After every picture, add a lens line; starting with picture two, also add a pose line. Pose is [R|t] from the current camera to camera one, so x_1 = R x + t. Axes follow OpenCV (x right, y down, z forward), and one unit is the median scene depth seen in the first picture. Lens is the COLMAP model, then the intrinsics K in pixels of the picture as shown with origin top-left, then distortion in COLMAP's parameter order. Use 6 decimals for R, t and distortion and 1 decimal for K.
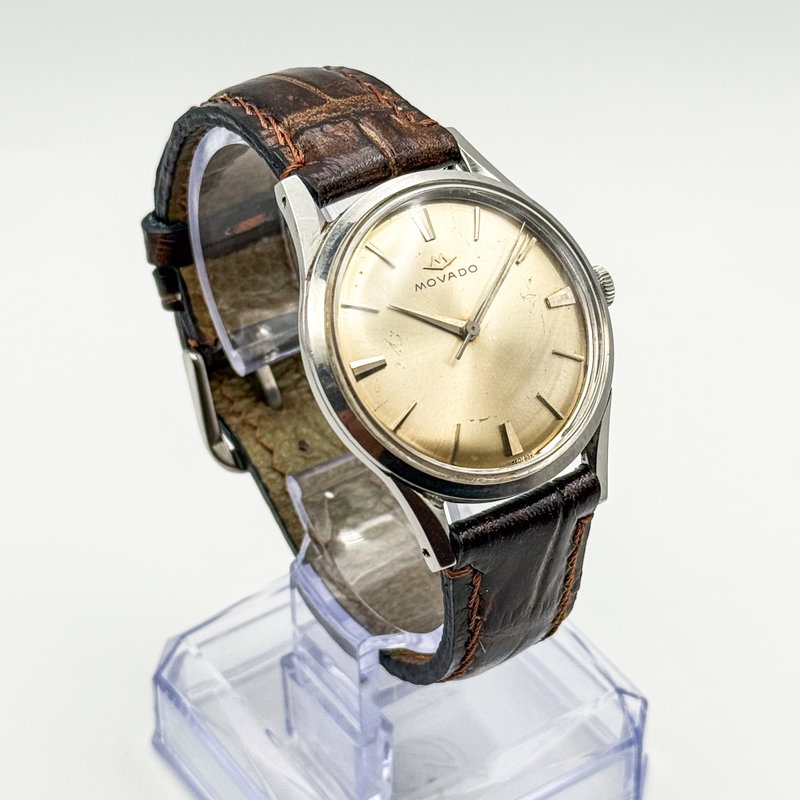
lens RADIAL K [[2346.3, 0, 396.9], [0, 2346.3, 421.9], [0, 0, 1]] dist [0.115676, 0.405498]
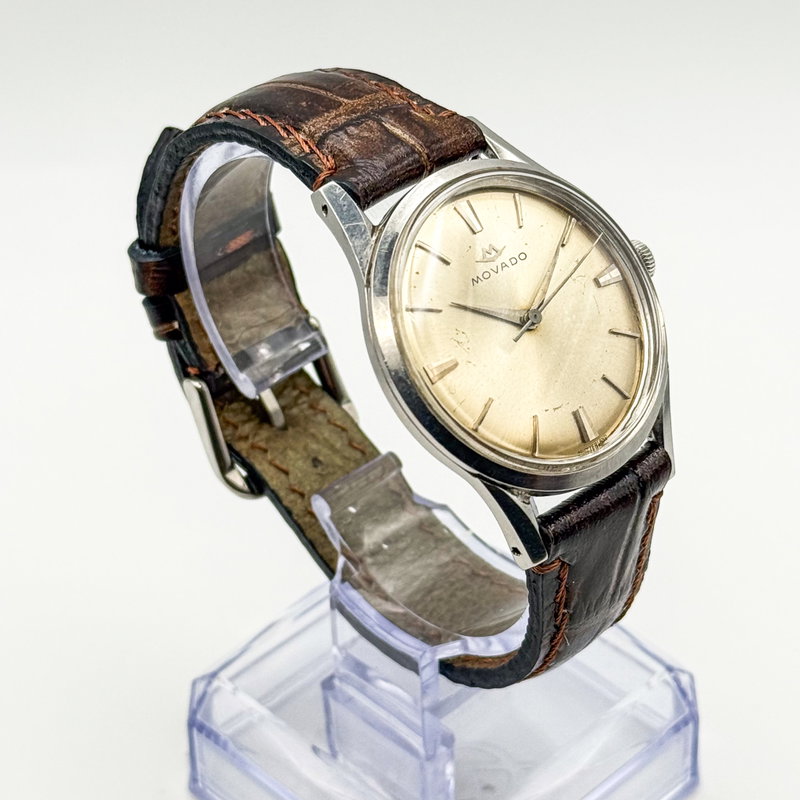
lens RADIAL K [[2346.3, 0, 396.9], [0, 2346.3, 421.9], [0, 0, 1]] dist [0.115676, 0.405498]
pose [[0.984923, -0.122391, 0.122257, -0.139725], [0.123005, 0.992403, 0.002538, -0.005605], [-0.121639, 0.012539, 0.992495, 0.036404]]
